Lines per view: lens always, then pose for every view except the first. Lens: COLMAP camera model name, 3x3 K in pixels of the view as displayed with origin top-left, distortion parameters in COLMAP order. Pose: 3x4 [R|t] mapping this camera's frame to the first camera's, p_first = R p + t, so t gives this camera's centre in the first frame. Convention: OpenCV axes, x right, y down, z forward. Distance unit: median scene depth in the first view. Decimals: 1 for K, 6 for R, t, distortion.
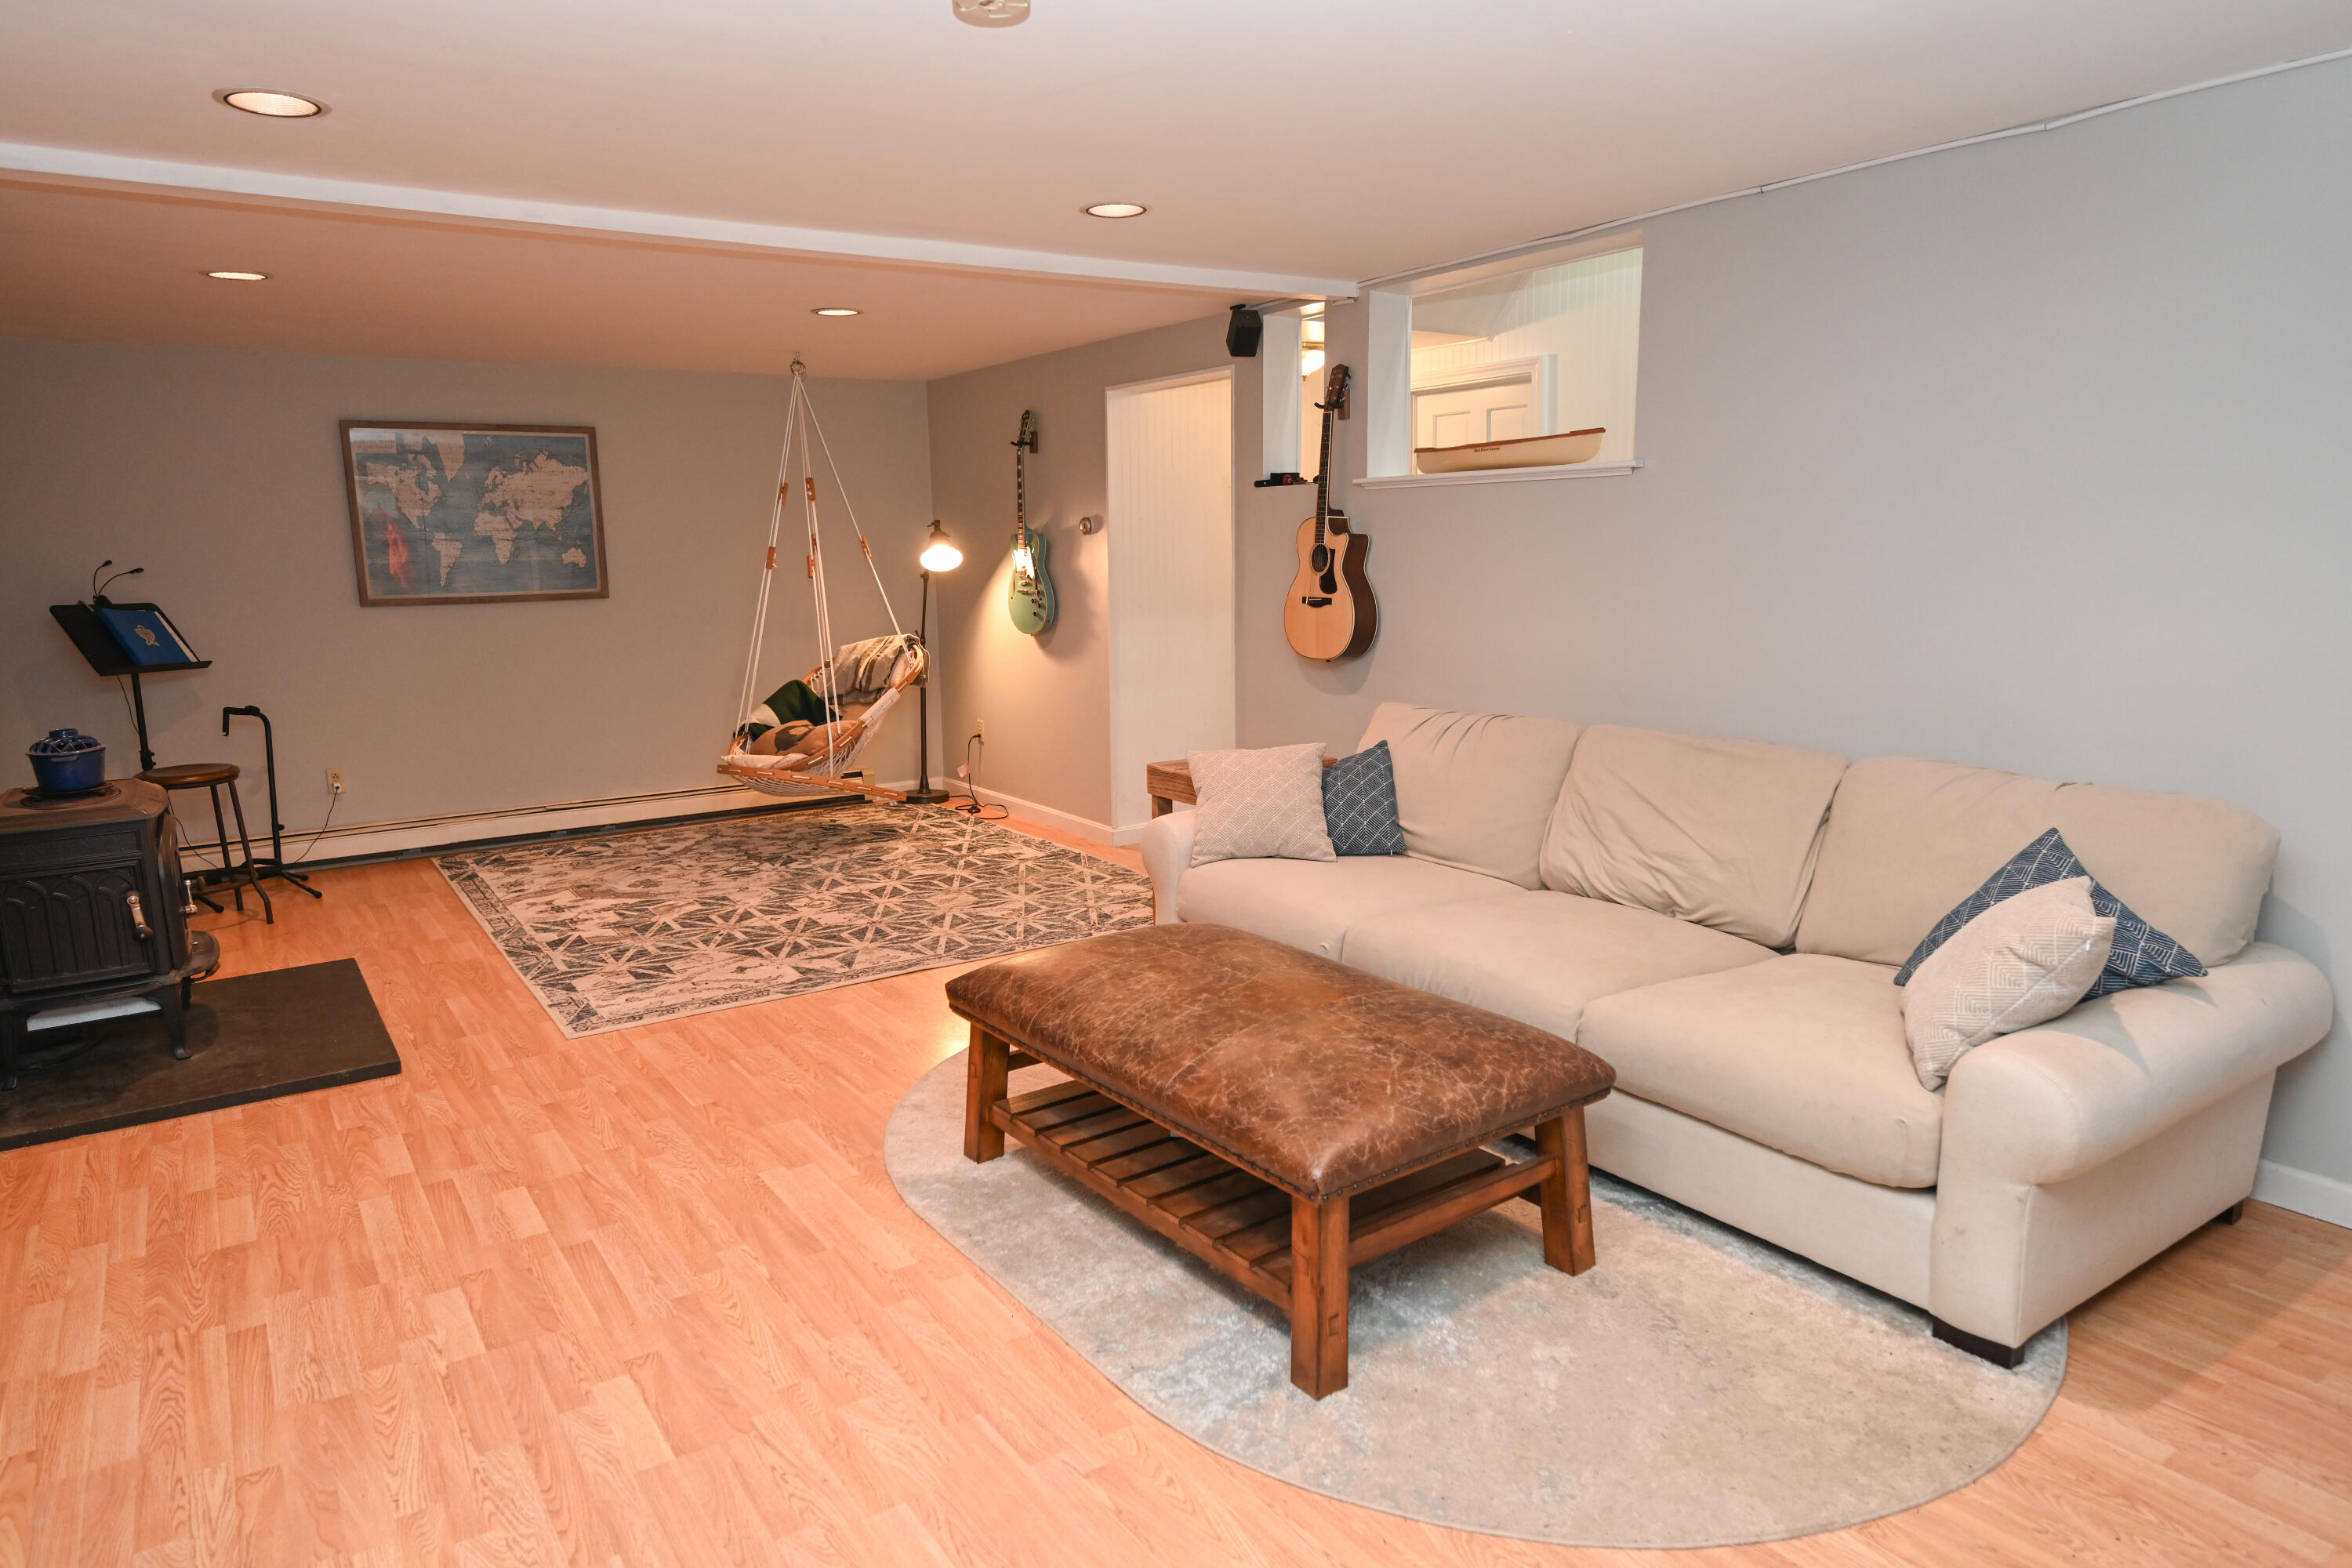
lens RADIAL K [[1463.9, 0, 1184.9], [0, 1463.9, 786.0], [0, 0, 1]] dist [-0.004468, 0.000765]
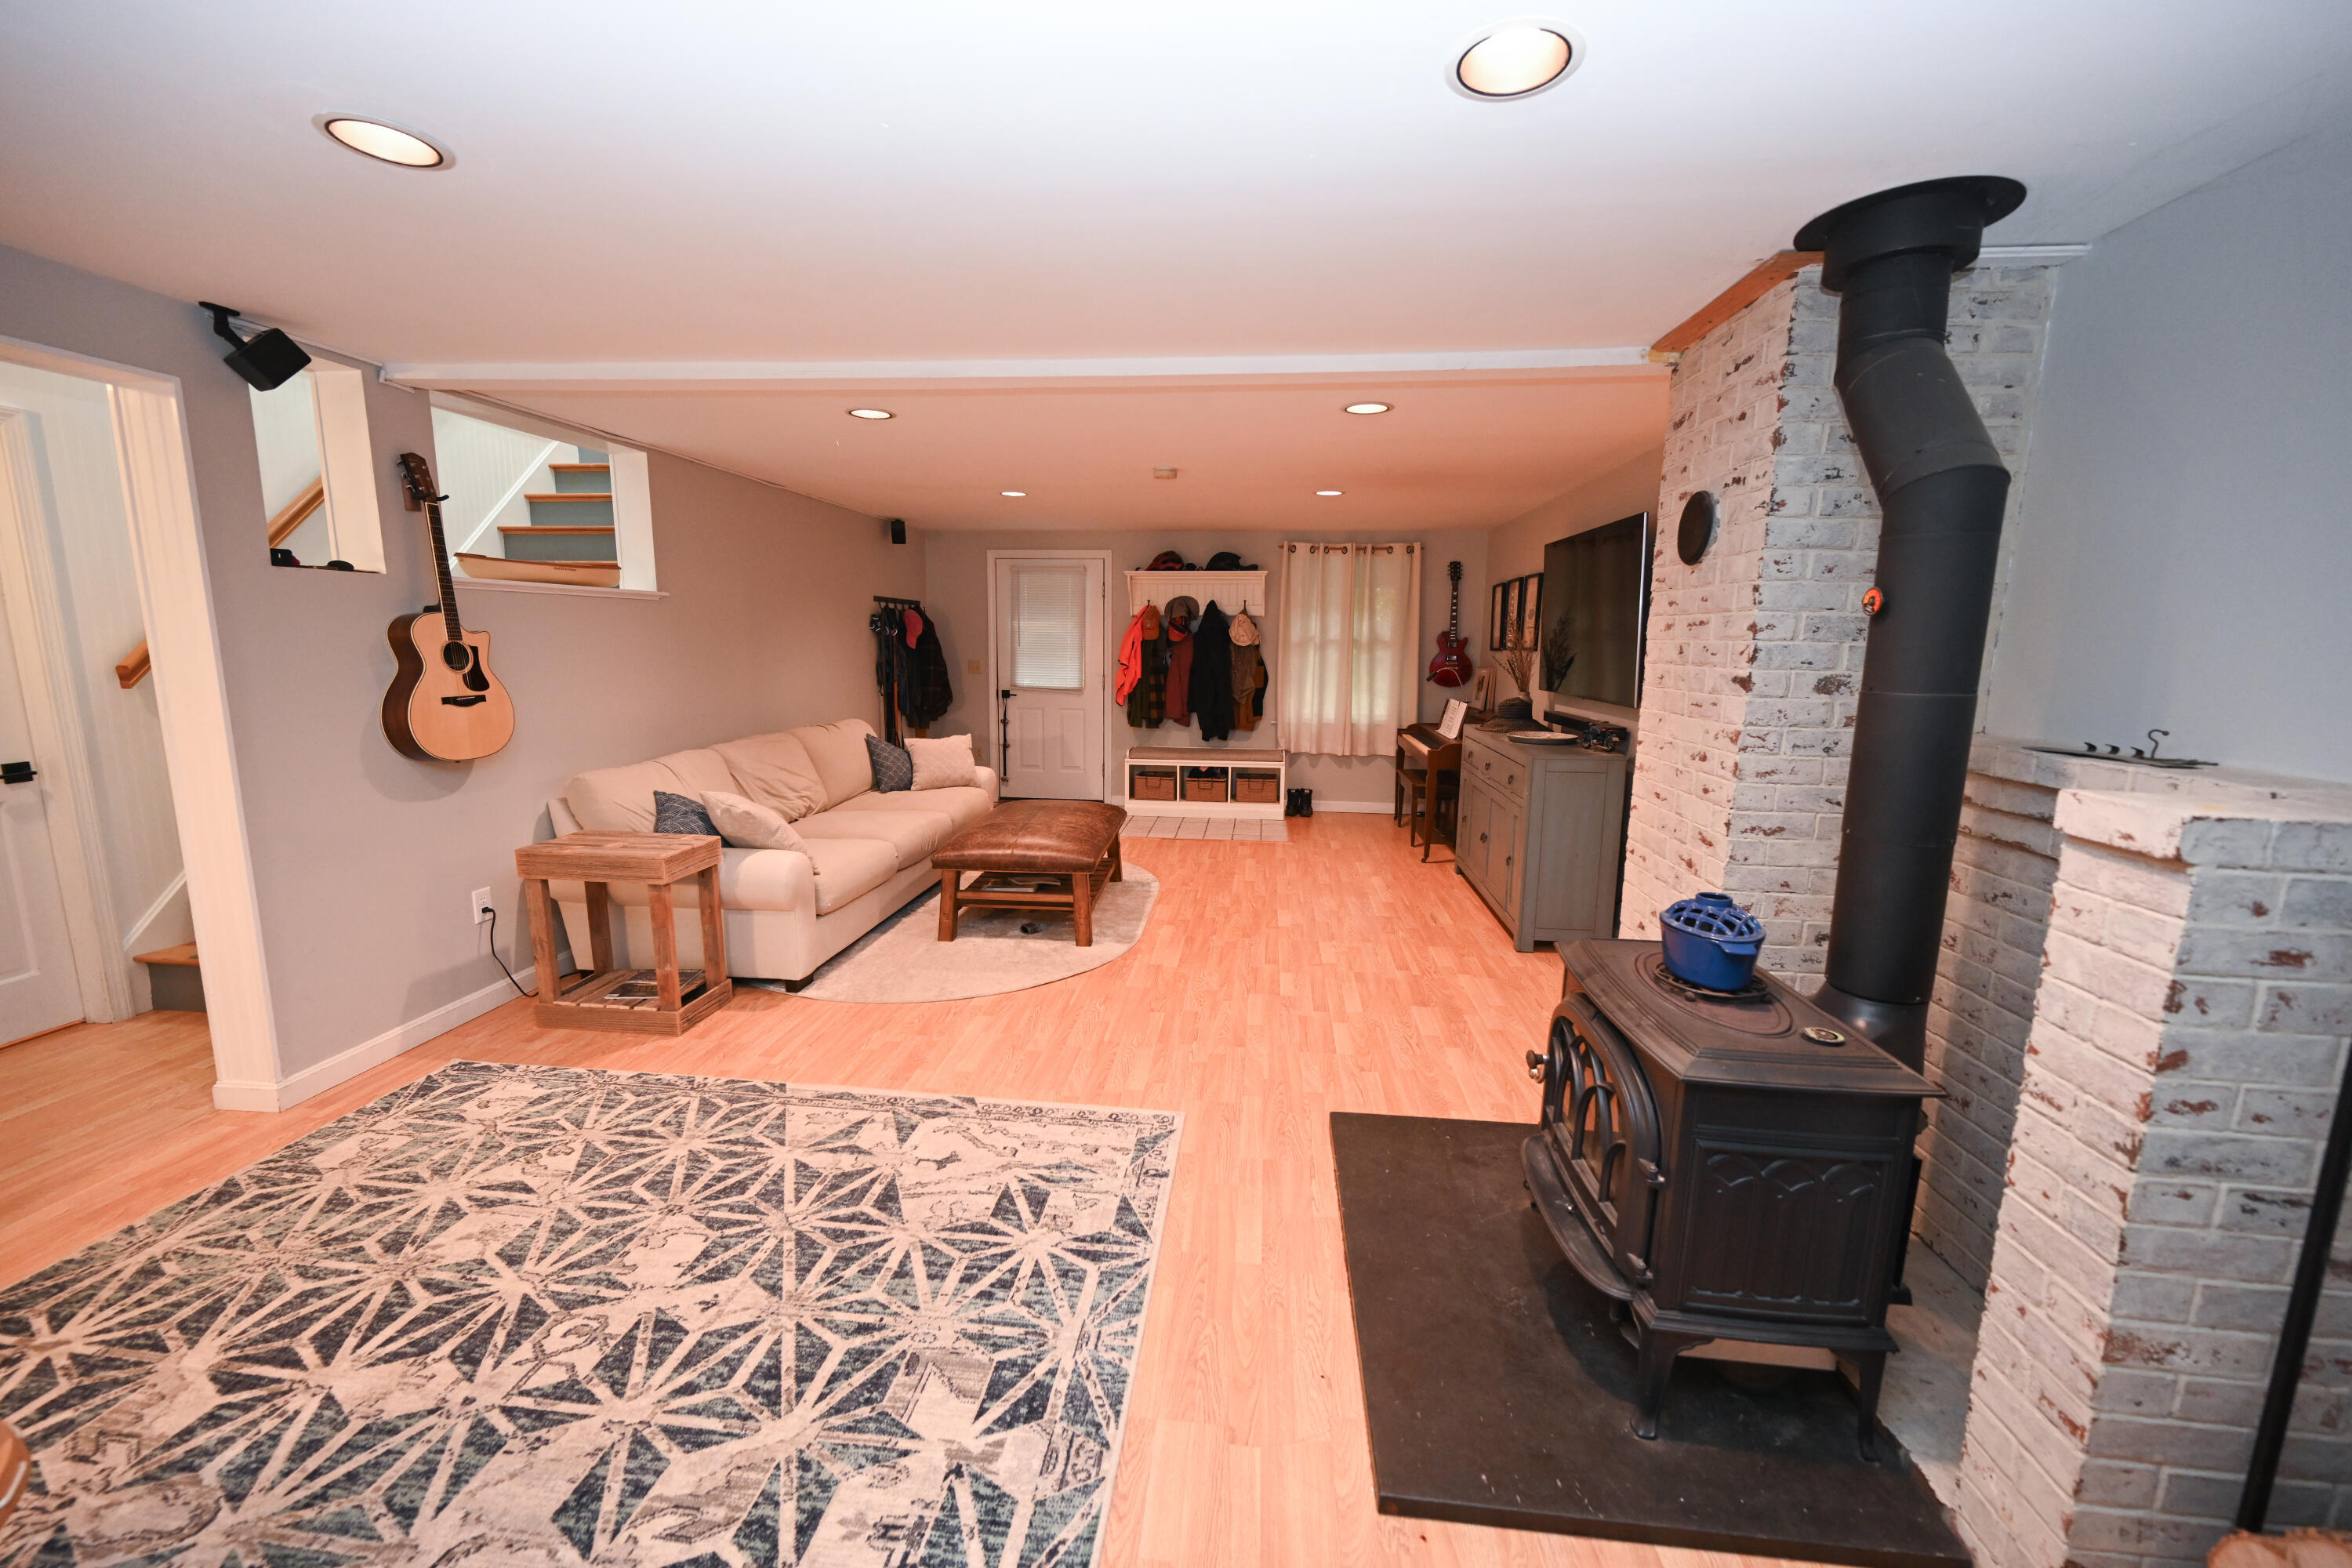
lens RADIAL K [[926.8, 0, 1172.8], [0, 926.8, 784.9], [0, 0, 1]] dist [0.000950, 0.000060]
pose [[-0.764111, -0.096059, 0.637892, -0.665112], [0.107353, 0.956126, 0.272576, -0.189175], [-0.636089, 0.276758, -0.720275, 1.158007]]
